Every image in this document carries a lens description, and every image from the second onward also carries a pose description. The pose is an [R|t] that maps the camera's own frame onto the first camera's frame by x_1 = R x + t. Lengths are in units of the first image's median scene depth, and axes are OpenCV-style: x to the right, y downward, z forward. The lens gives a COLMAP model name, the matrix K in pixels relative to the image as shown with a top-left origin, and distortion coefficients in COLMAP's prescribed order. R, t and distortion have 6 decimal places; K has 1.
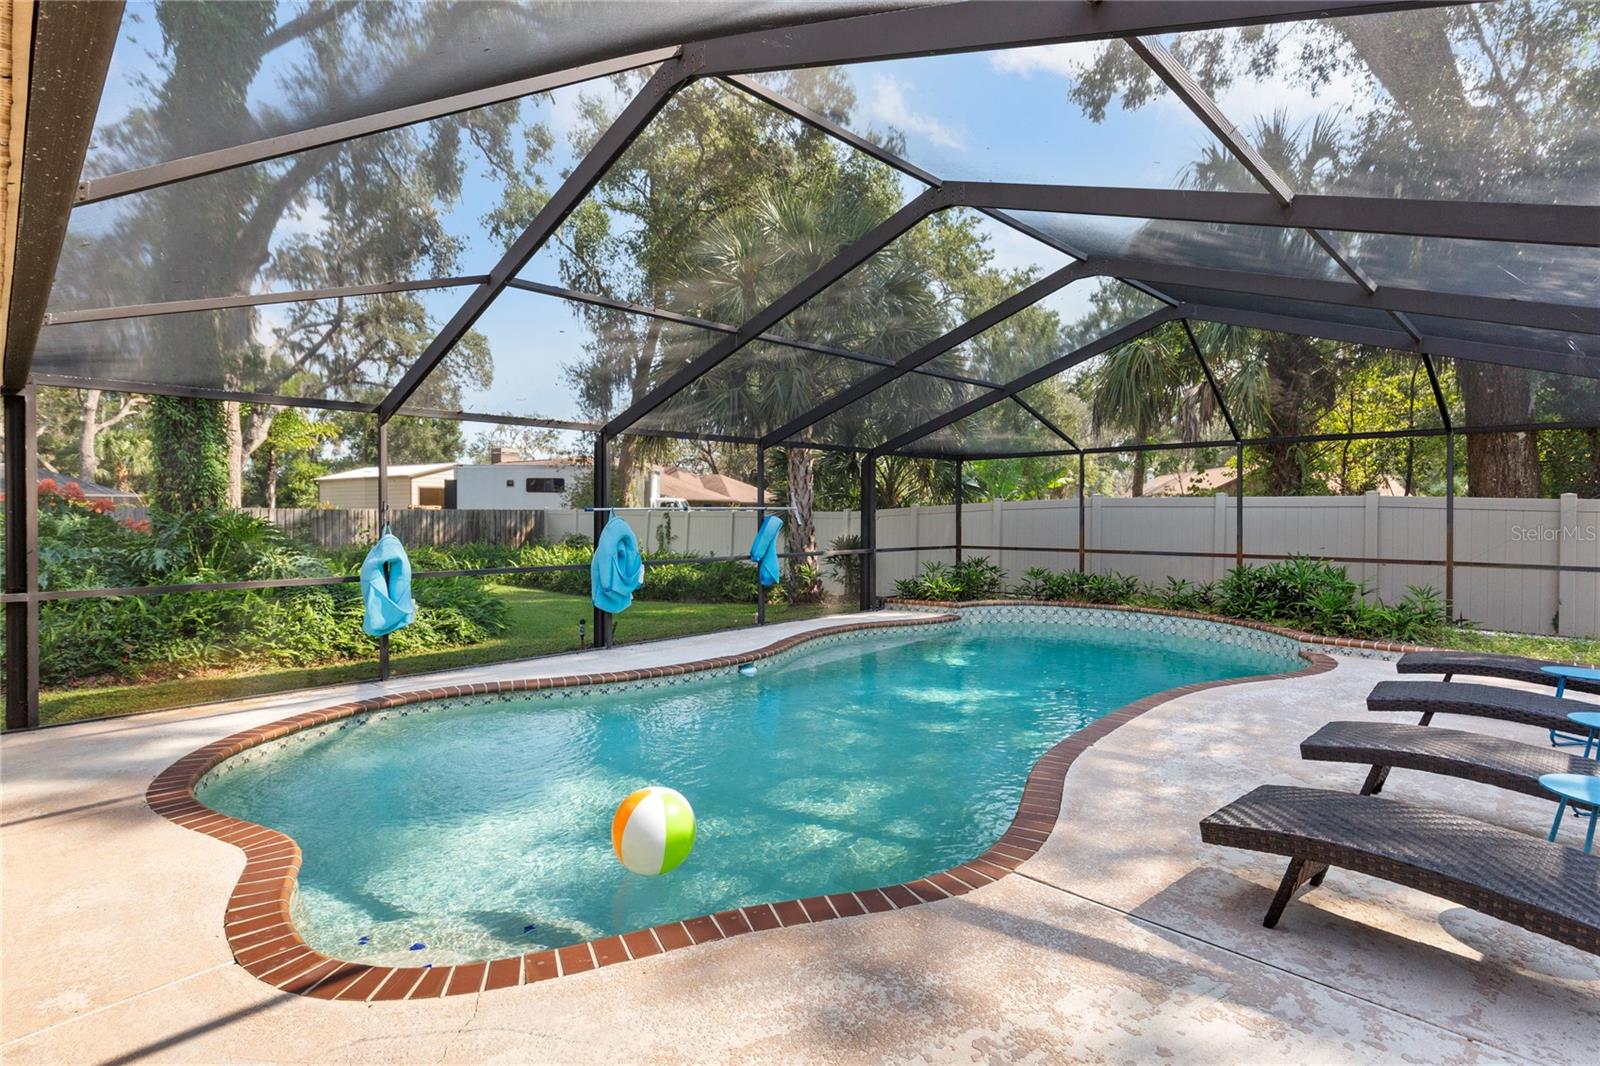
lens RADIAL K [[784.8, 0, 807.5], [0, 784.8, 529.0], [0, 0, 1]] dist [0.005051, -0.000700]
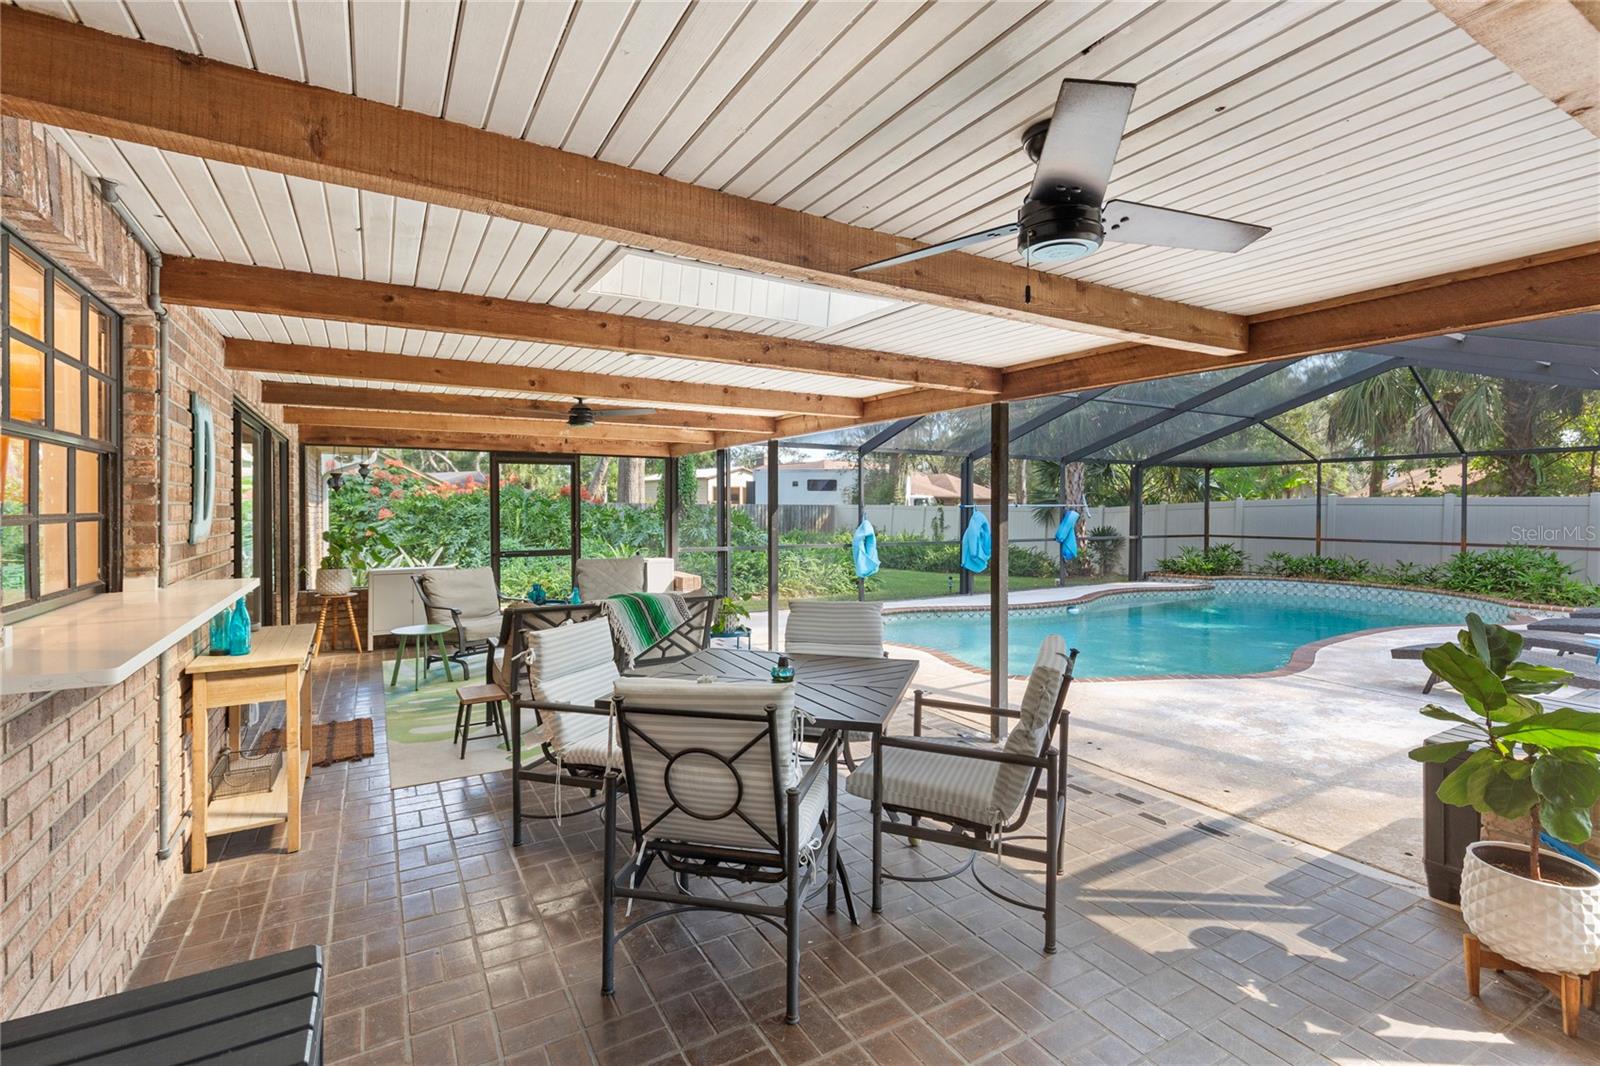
lens RADIAL K [[748.1, 0, 796.7], [0, 748.1, 522.0], [0, 0, 1]] dist [0.004091, 0.000473]
pose [[0.965582, 0.009147, -0.259938, -0.152037], [-0.009374, 0.999956, 0.000365, 0.007174], [0.259930, 0.002084, 0.965625, -0.394075]]
